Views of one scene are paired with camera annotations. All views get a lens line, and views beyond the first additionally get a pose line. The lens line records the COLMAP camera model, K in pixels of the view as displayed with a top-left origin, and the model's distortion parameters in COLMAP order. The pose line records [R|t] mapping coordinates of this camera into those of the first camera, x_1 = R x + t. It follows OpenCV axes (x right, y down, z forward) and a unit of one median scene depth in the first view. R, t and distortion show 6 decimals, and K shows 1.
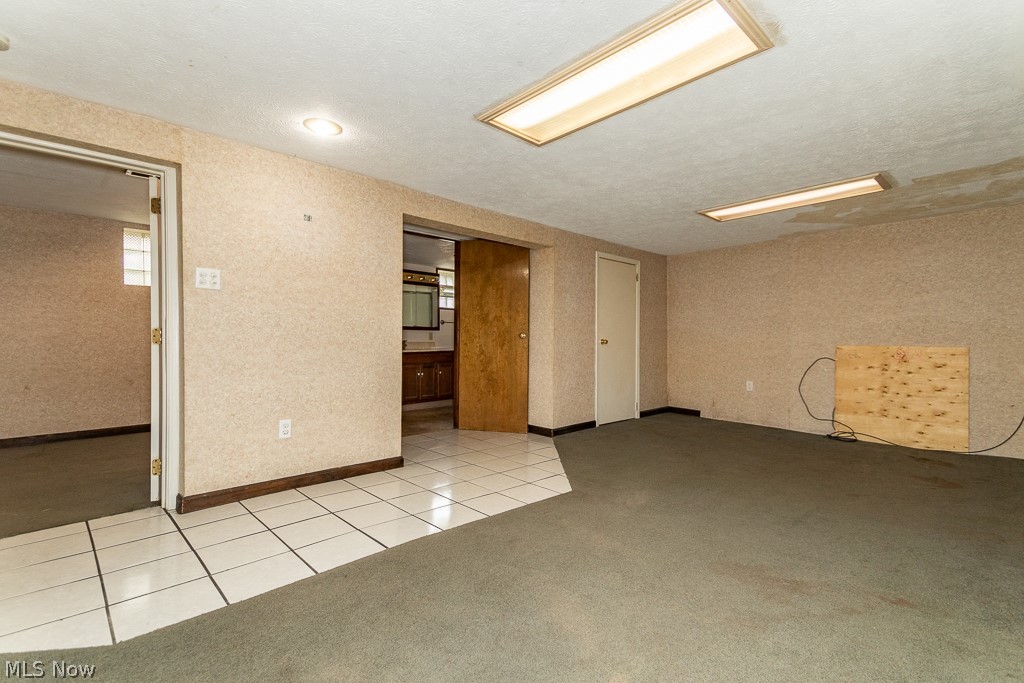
lens RADIAL K [[478.7, 0, 512.0], [0, 478.7, 344.3], [0, 0, 1]] dist [0.026967, 0.000100]
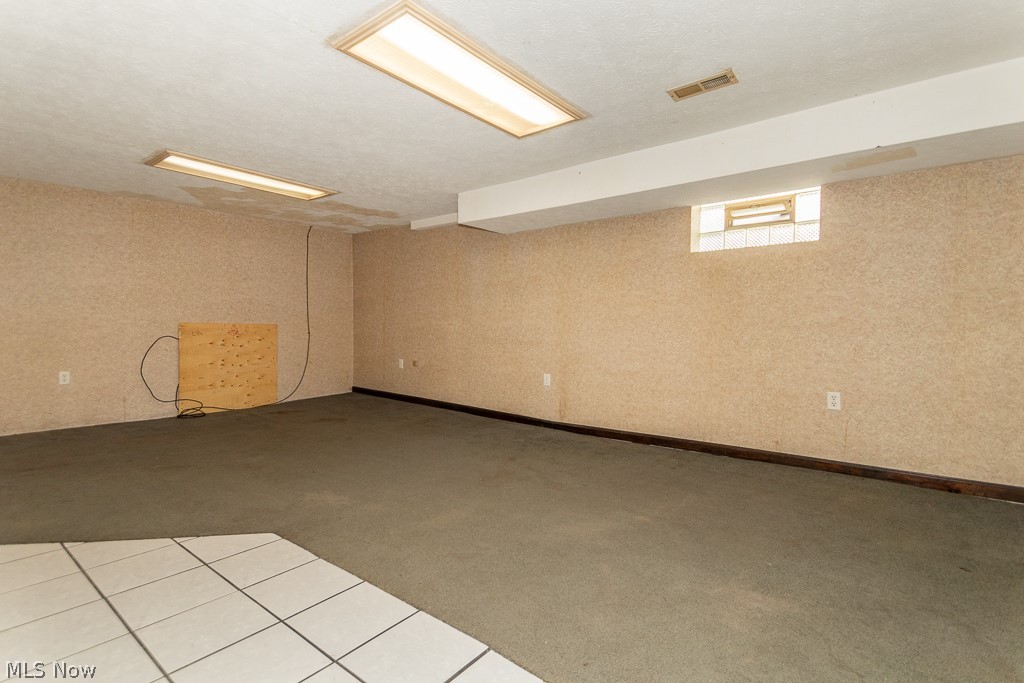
lens RADIAL K [[478.7, 0, 511.8], [0, 478.7, 337.6], [0, 0, 1]] dist [0.026967, 0.000100]
pose [[-0.154873, -0.035847, 0.987284, -0.417604], [-0.005856, 0.999357, 0.035366, -0.007208], [-0.987917, -0.000304, -0.154983, 0.508517]]
